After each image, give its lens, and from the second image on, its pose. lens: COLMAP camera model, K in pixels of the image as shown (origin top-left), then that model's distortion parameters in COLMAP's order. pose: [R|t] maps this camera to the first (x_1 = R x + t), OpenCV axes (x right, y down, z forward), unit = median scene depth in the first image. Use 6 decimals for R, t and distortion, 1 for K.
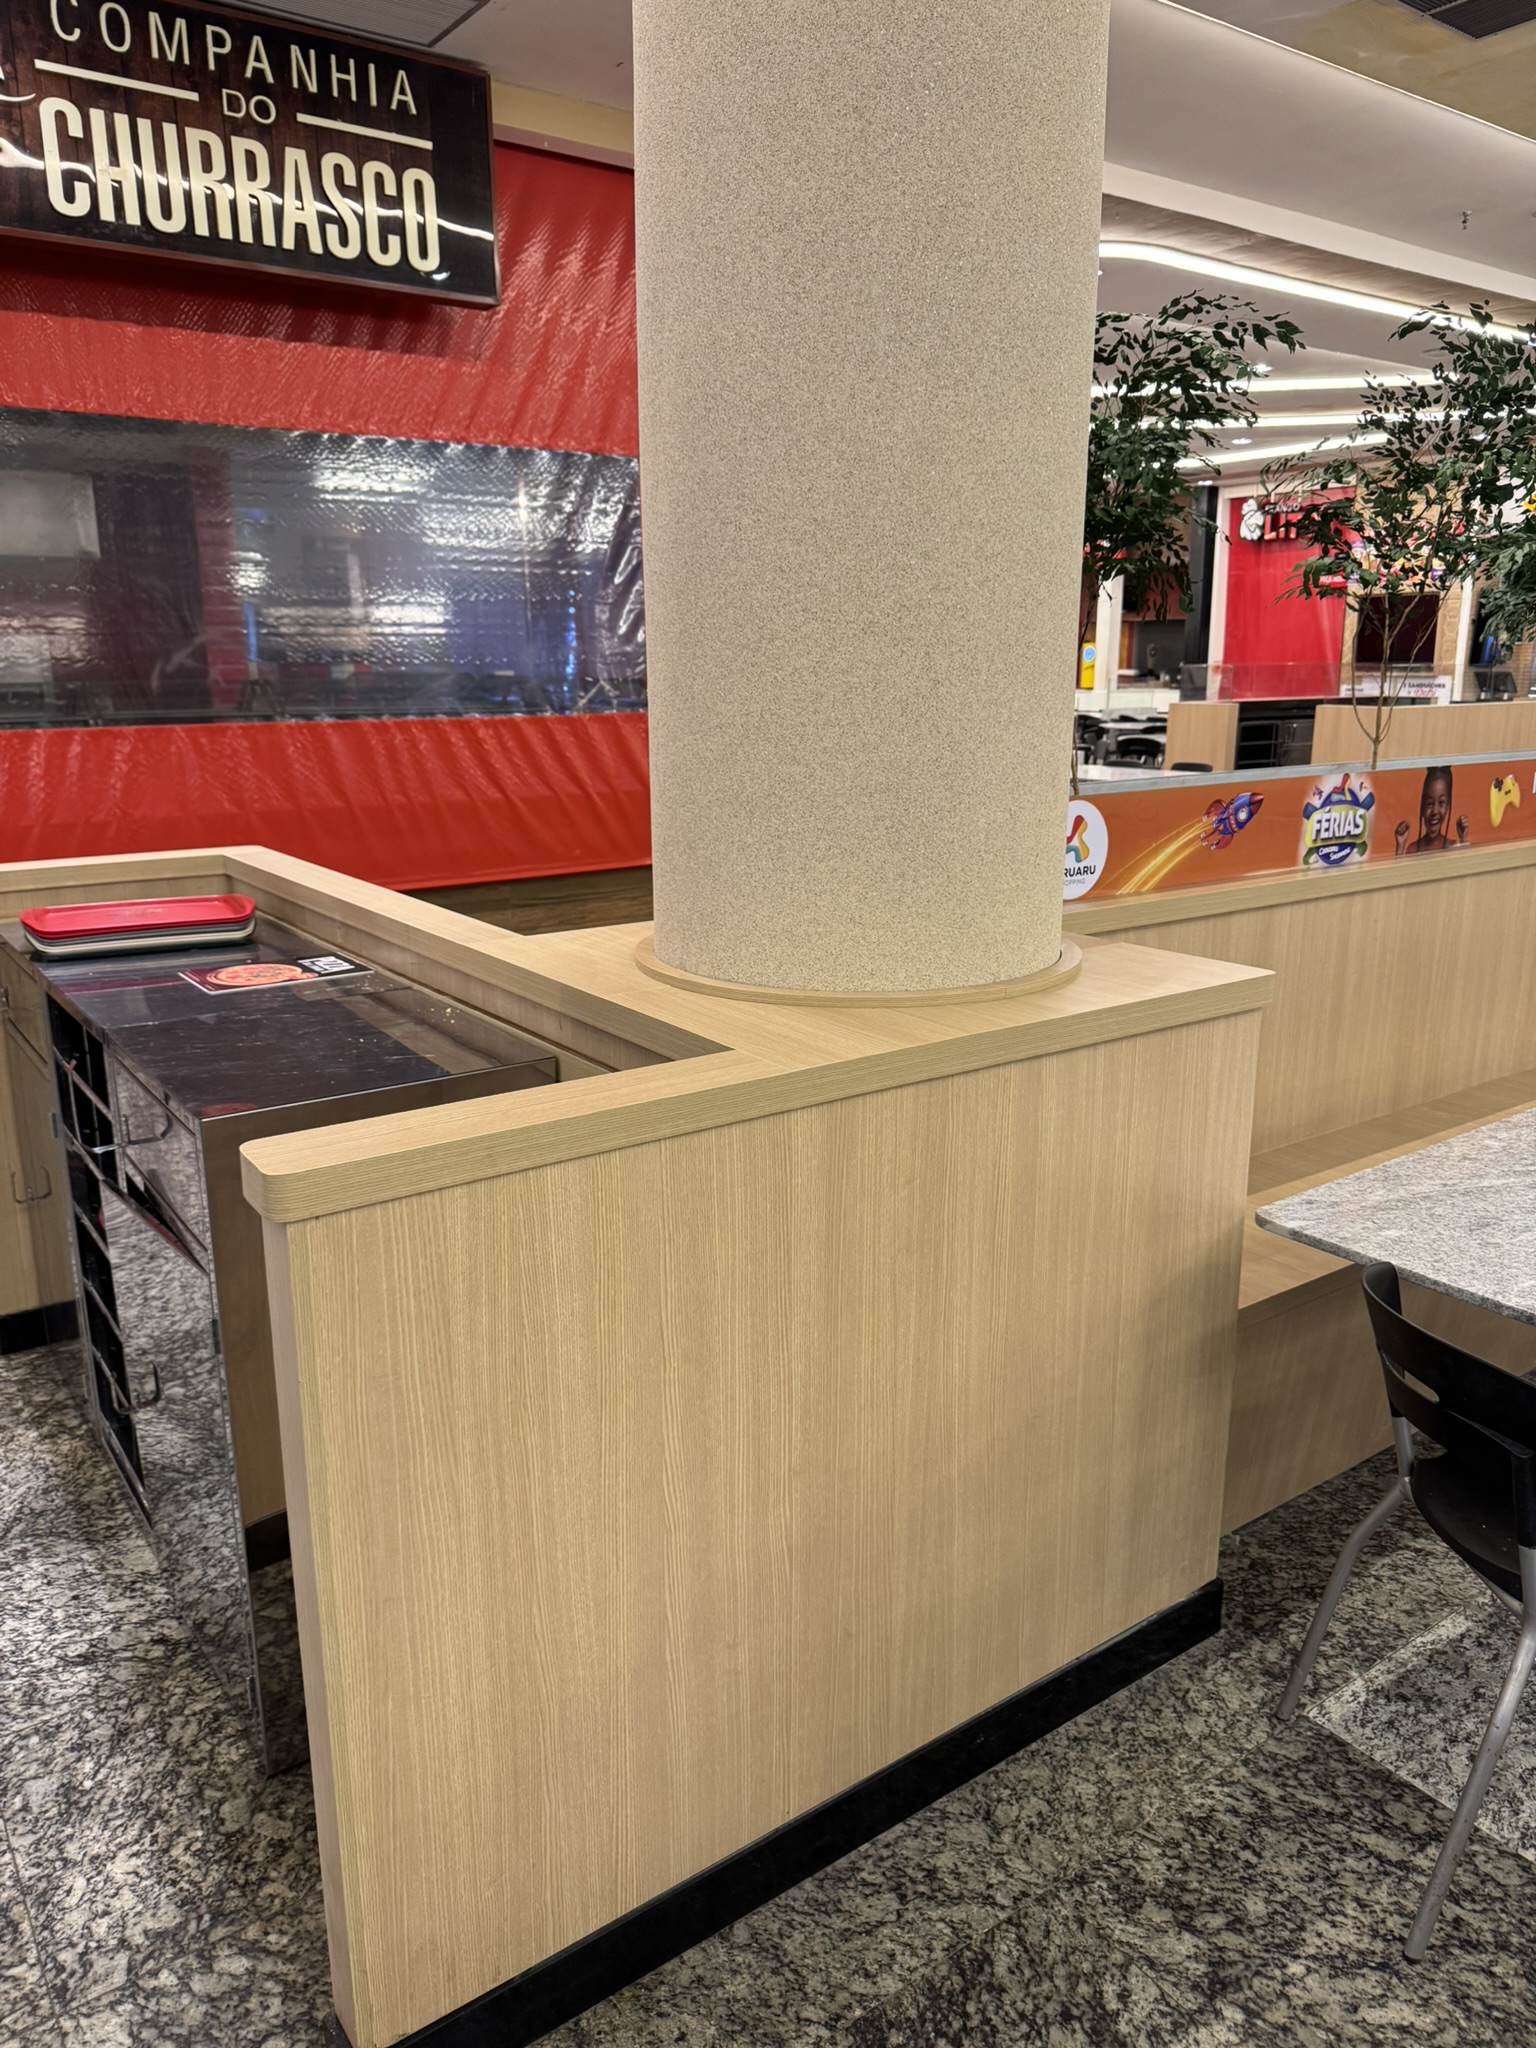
lens RADIAL K [[1454.5, 0, 768.1], [0, 1454.5, 1011.2], [0, 0, 1]] dist [0.067158, -0.086324]
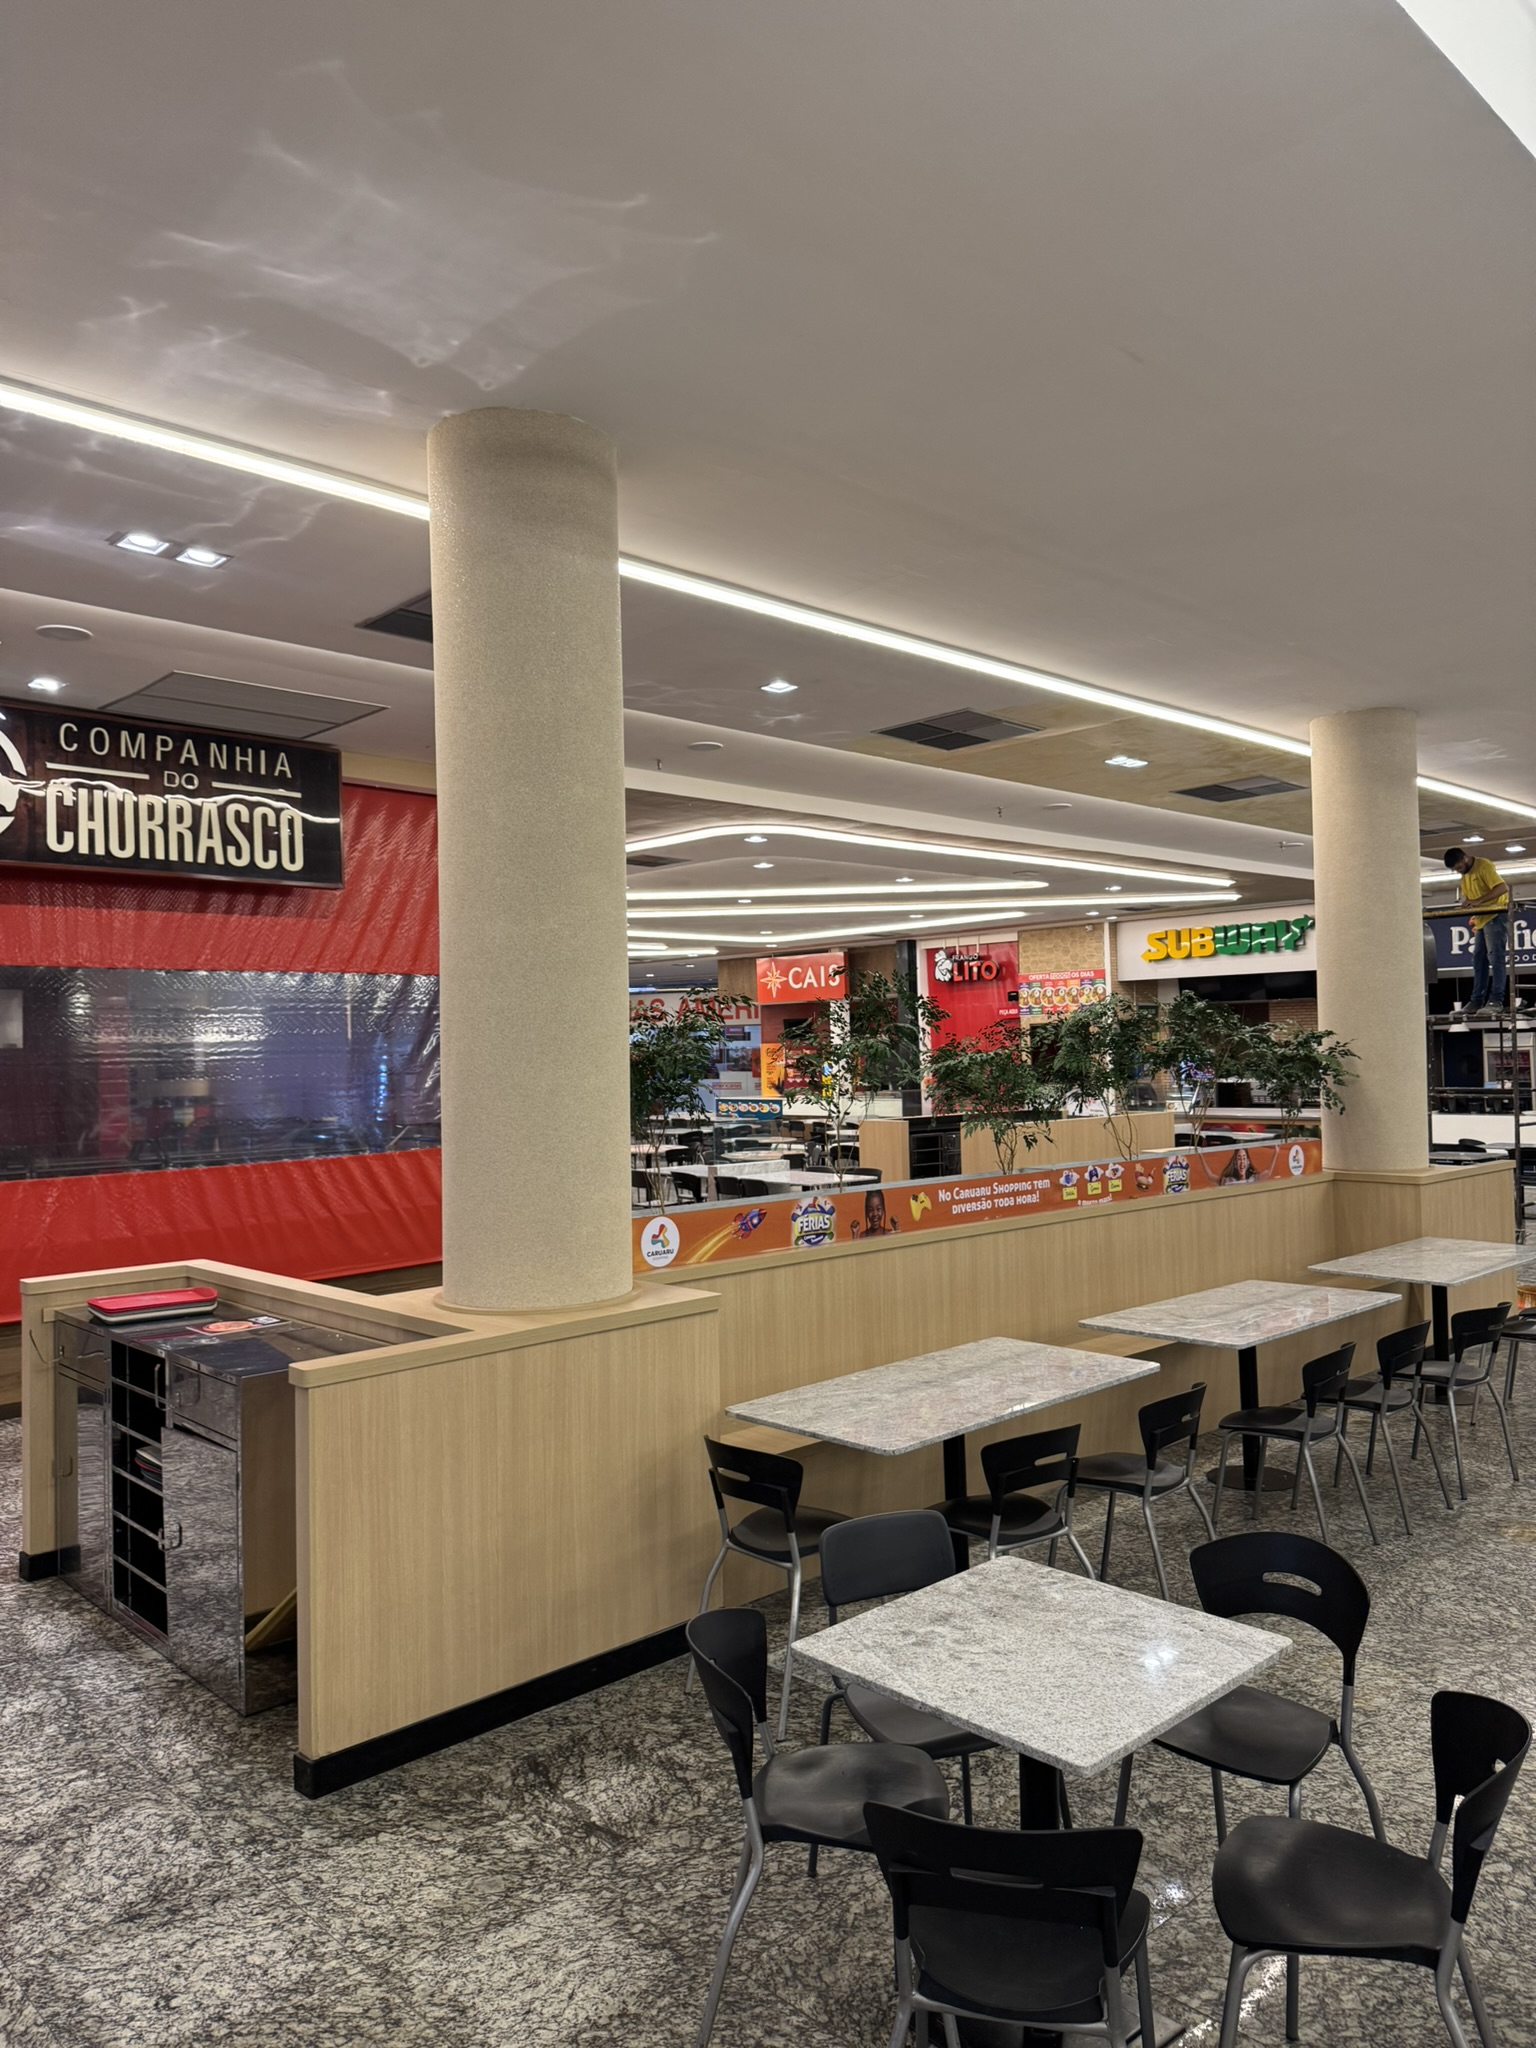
lens RADIAL K [[1454.5, 0, 768.1], [0, 1454.5, 1011.2], [0, 0, 1]] dist [0.067158, -0.086324]
pose [[0.990303, -0.014564, 0.138159, 0.075390], [0.050603, 0.963986, -0.261093, 0.098155], [-0.129381, 0.265552, 0.955376, -0.877268]]
